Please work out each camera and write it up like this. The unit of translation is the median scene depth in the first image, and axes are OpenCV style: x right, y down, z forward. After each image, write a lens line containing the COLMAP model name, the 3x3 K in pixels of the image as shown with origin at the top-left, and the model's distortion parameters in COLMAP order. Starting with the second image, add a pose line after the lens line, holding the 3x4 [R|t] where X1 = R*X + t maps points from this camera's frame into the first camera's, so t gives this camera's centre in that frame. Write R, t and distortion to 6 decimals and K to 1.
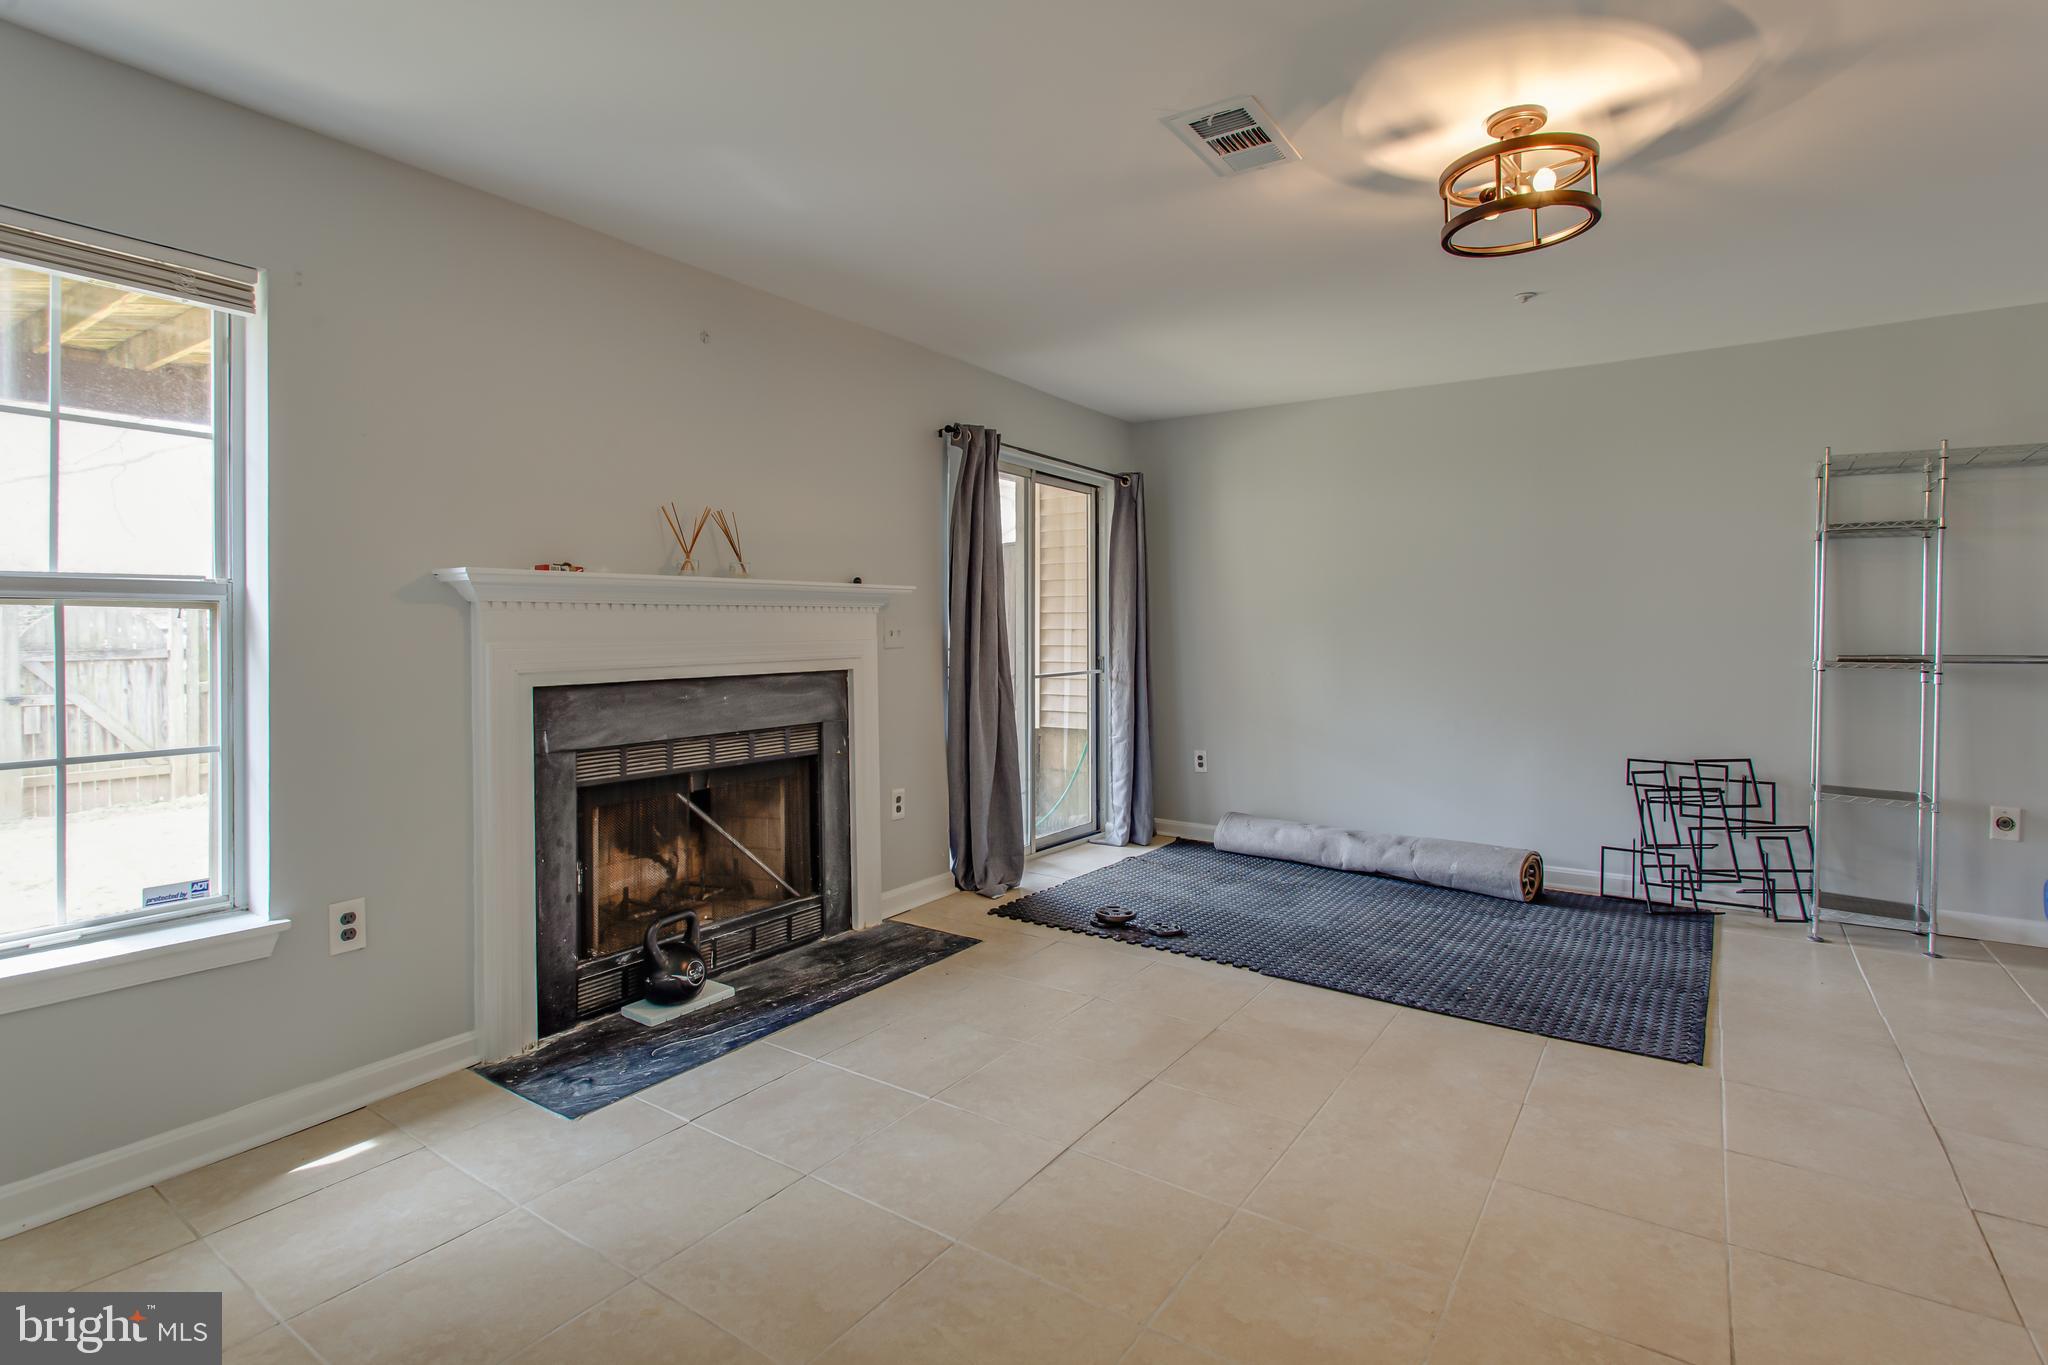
lens RADIAL K [[989.0, 0, 1066.5], [0, 989.0, 624.1], [0, 0, 1]] dist [0.000835, 0.000287]
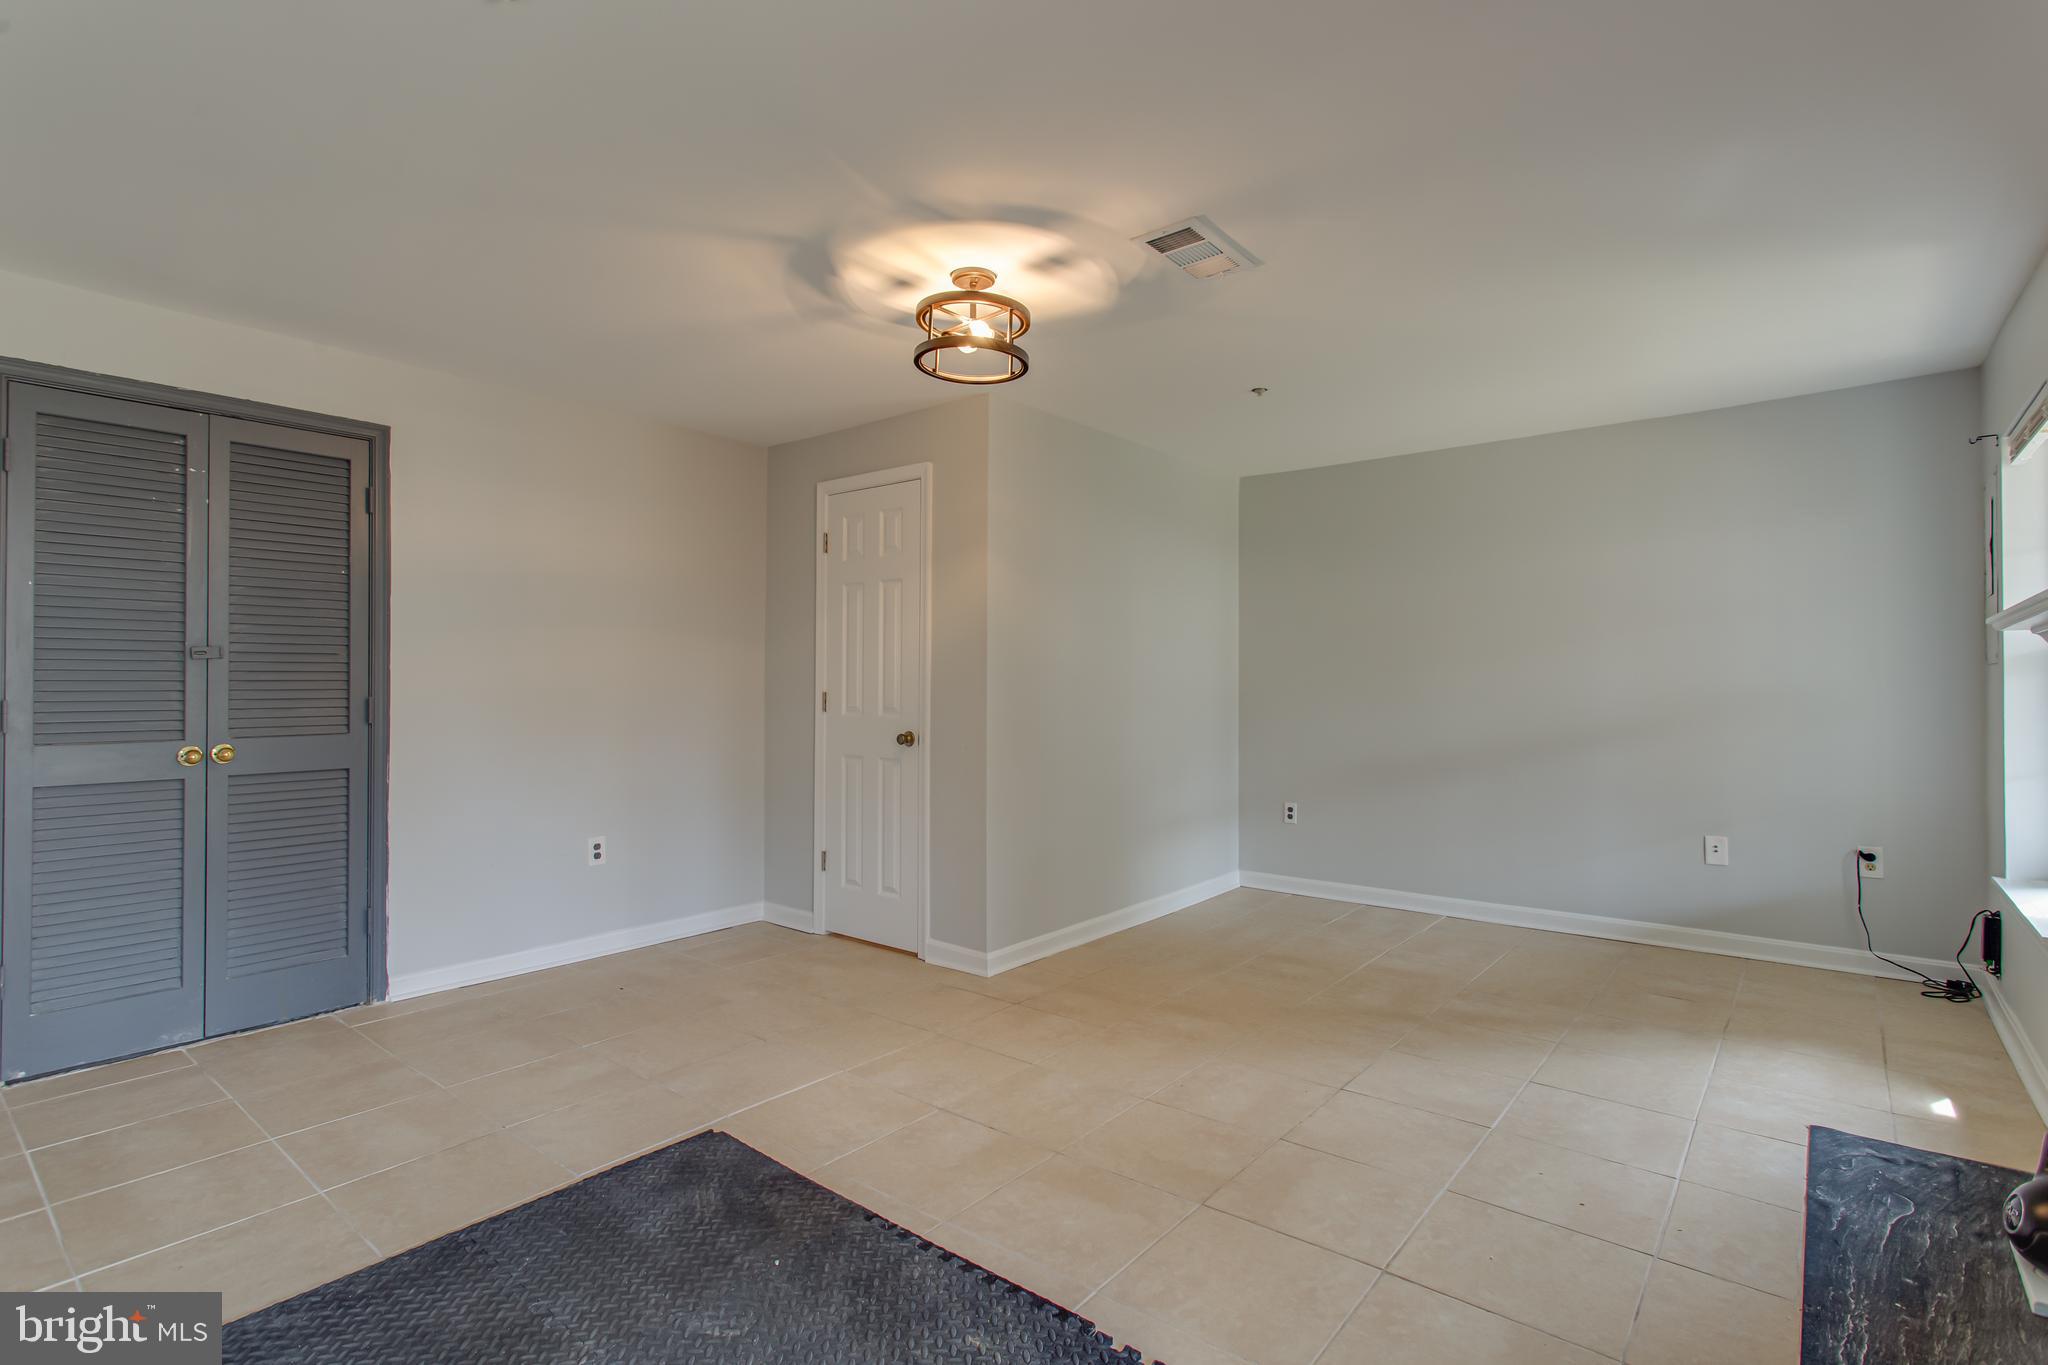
lens RADIAL K [[981.2, 0, 1049.7], [0, 981.2, 669.9], [0, 0, 1]] dist [0.002427, 0.000993]
pose [[-0.995138, 0.004443, 0.098391, 0.177298], [0.001940, 0.999672, -0.025529, 0.013603], [-0.098472, -0.025214, -0.994820, 1.638766]]
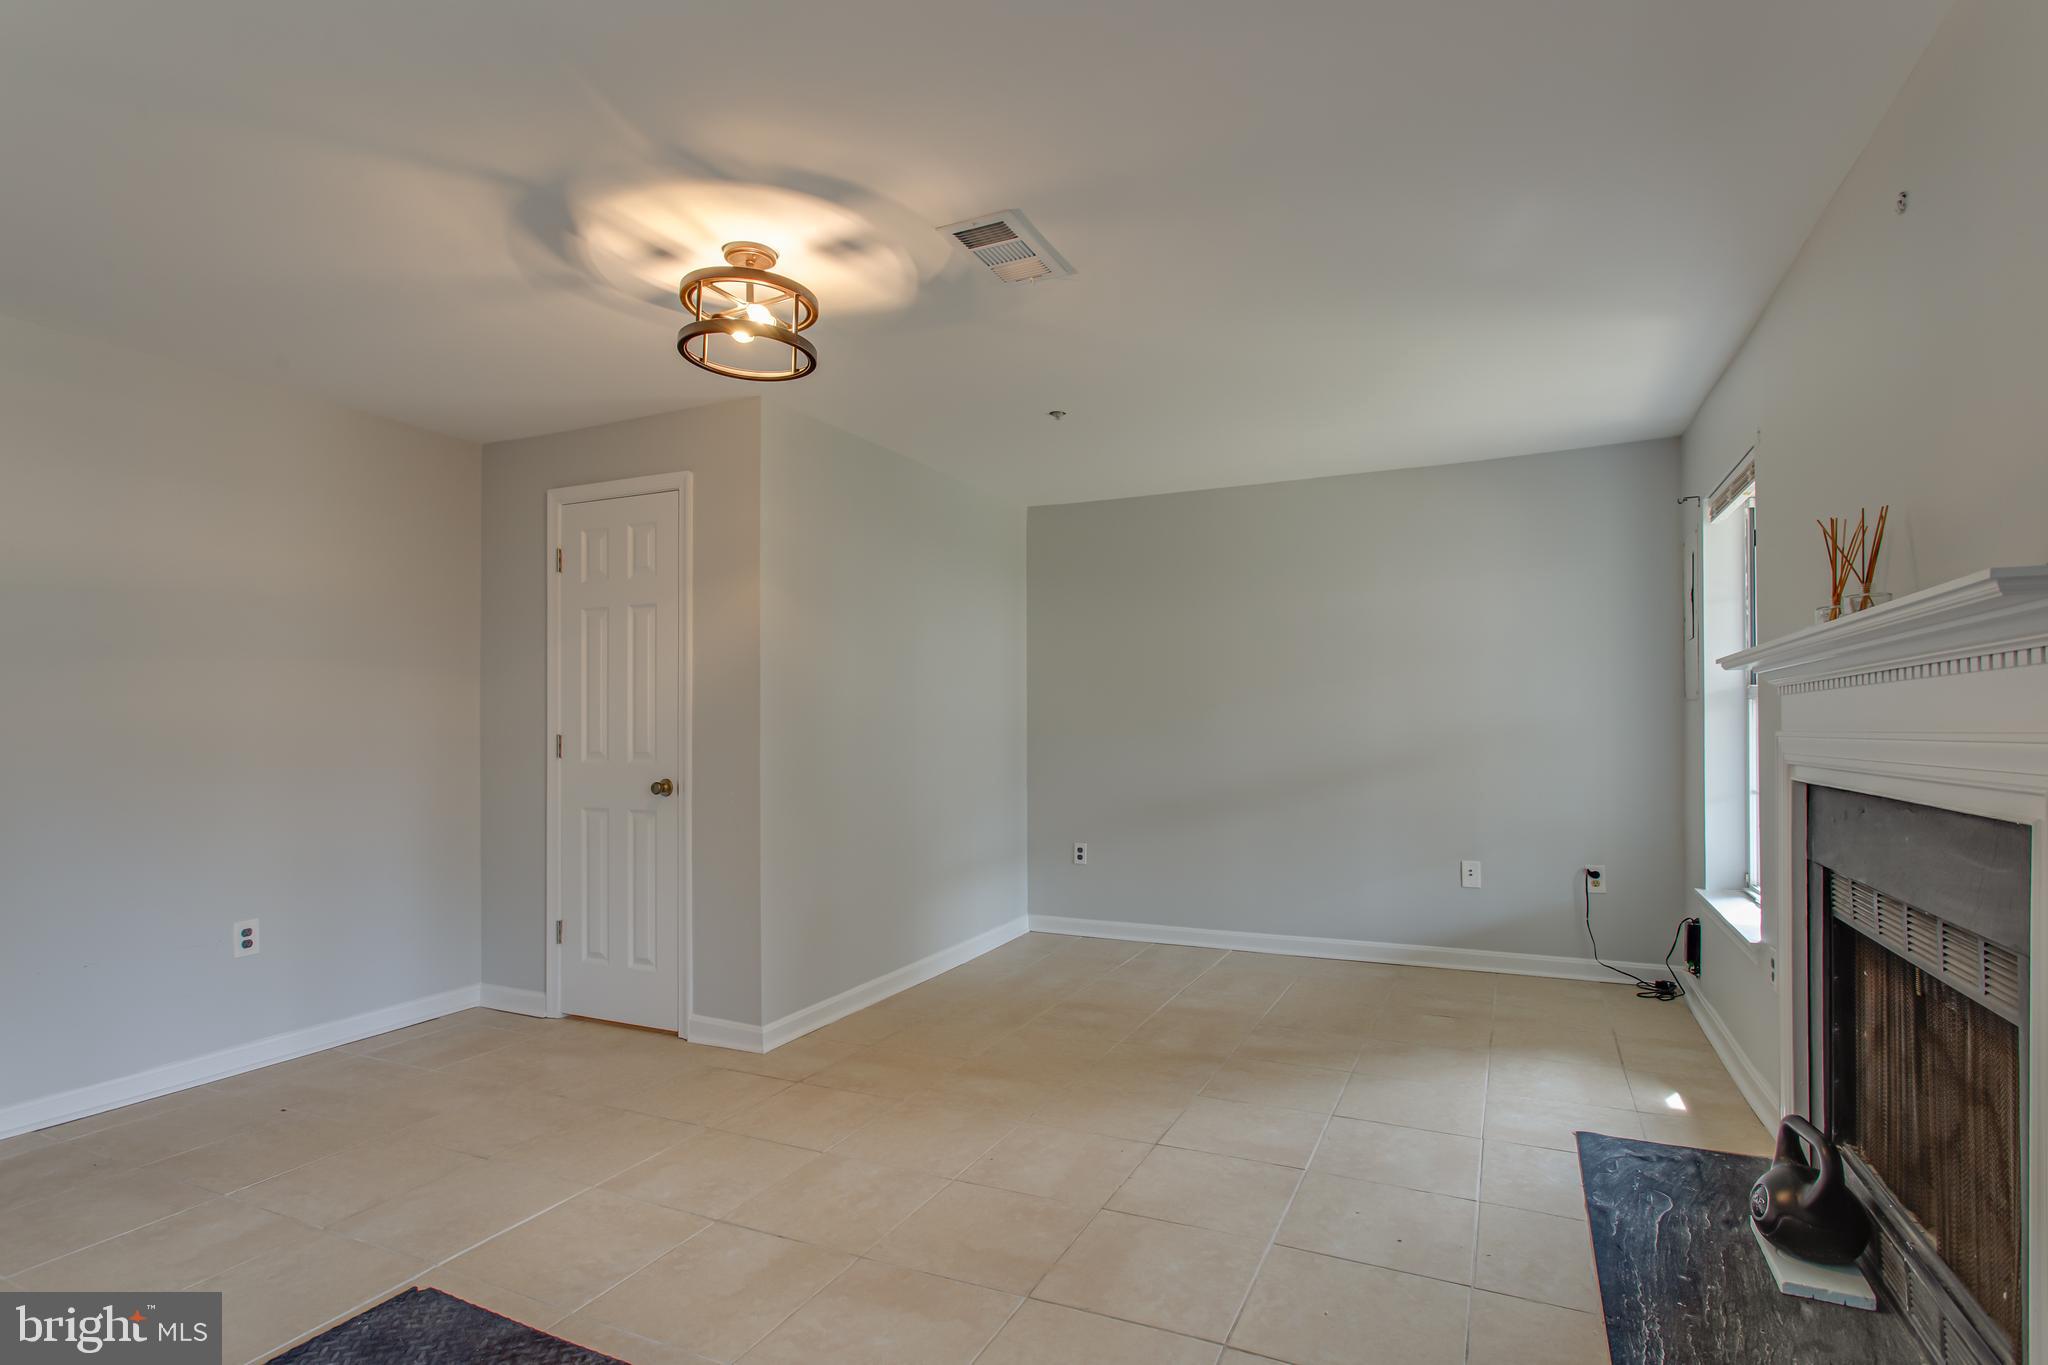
lens RADIAL K [[1002.3, 0, 1064.1], [0, 1002.3, 712.4], [0, 0, 1]] dist [0.005075, 0.001221]
pose [[-0.988746, 0.008657, -0.149356, 0.210464], [0.011553, 0.999762, -0.018530, 0.011200], [0.149160, -0.020047, -0.988610, 1.574986]]
